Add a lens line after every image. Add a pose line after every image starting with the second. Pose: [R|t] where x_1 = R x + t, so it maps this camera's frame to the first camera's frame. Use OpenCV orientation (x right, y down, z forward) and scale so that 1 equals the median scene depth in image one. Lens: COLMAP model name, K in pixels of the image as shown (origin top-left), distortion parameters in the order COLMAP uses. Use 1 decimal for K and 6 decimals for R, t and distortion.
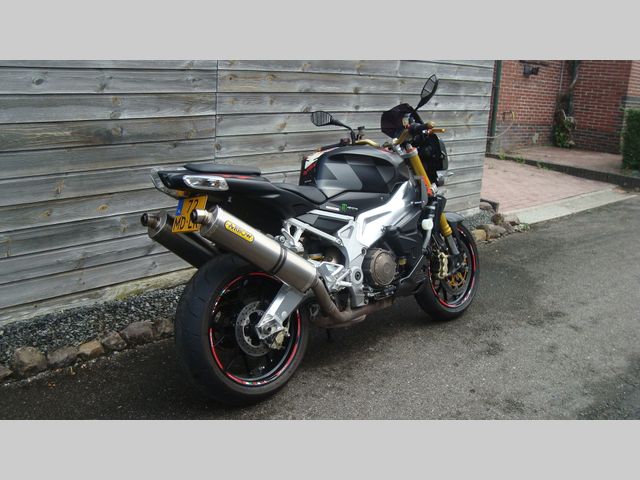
lens RADIAL K [[627.1, 0, 327.0], [0, 627.1, 240.1], [0, 0, 1]] dist [-0.215071, 0.233873]
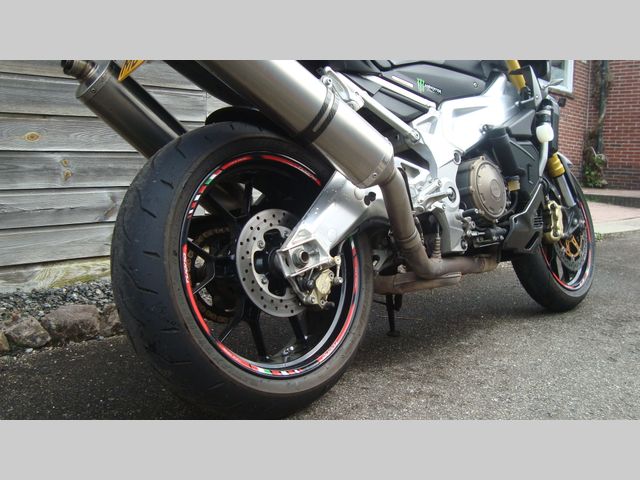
lens RADIAL K [[627.1, 0, 327.0], [0, 627.1, 240.1], [0, 0, 1]] dist [-0.215071, 0.233873]
pose [[0.999681, -0.025246, -0.000930, -0.057969], [0.024869, 0.989920, -0.139429, 0.155738], [0.004441, 0.139361, 0.990232, 0.394973]]
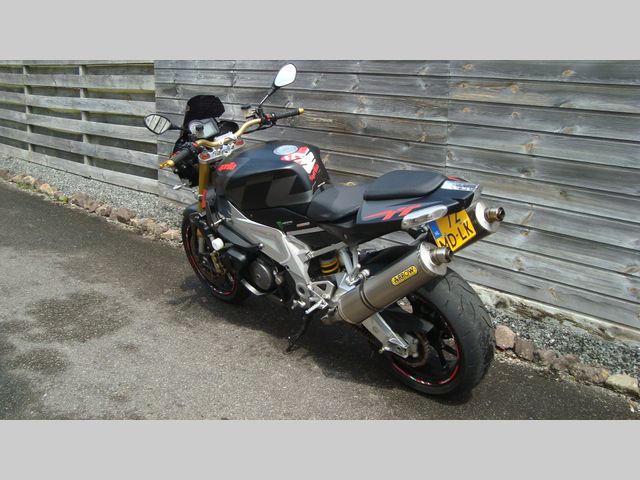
lens RADIAL K [[626.0, 0, 312.7], [0, 626.0, 227.7], [0, 0, 1]] dist [-0.215632, 0.236842]
pose [[0.044911, 0.194028, -0.979967, 0.912845], [-0.298697, 0.938690, 0.172166, -0.169454], [0.953291, 0.284981, 0.100113, 0.843288]]
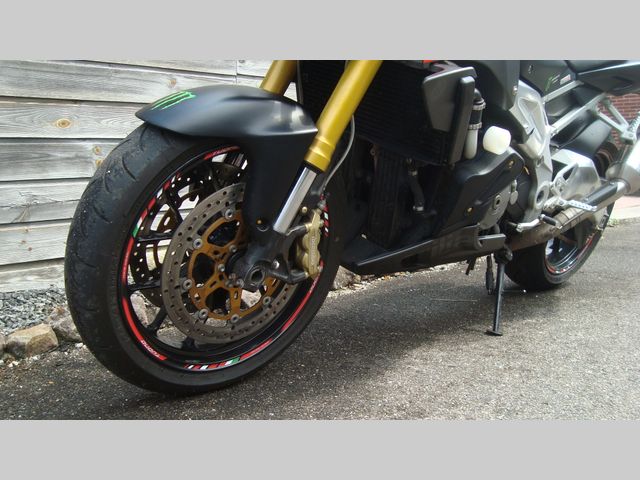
lens RADIAL K [[627.1, 0, 327.0], [0, 627.1, 240.1], [0, 0, 1]] dist [-0.215071, 0.233873]
pose [[0.997981, -0.059662, 0.021766, -0.126188], [0.062228, 0.987114, -0.147423, 0.172340], [-0.012690, 0.148480, 0.988834, 0.425622]]
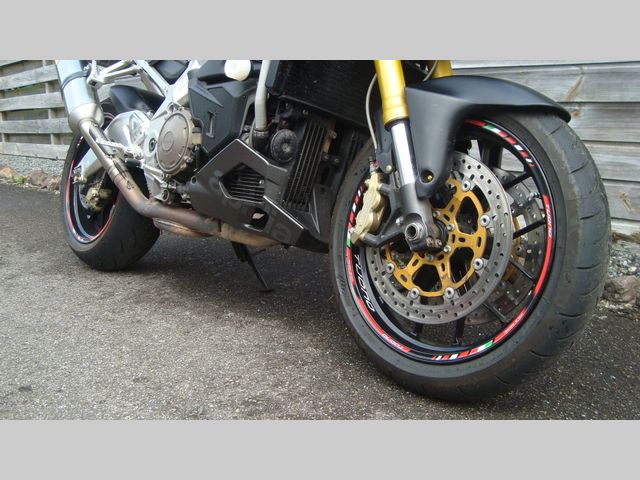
lens RADIAL K [[627.7, 0, 319.7], [0, 627.7, 227.3], [0, 0, 1]] dist [-0.221008, 0.246166]
pose [[-0.010818, 0.143866, -0.989538, 0.590426], [-0.247062, 0.958530, 0.142059, 0.007098], [0.968939, 0.246014, 0.025175, 1.038349]]
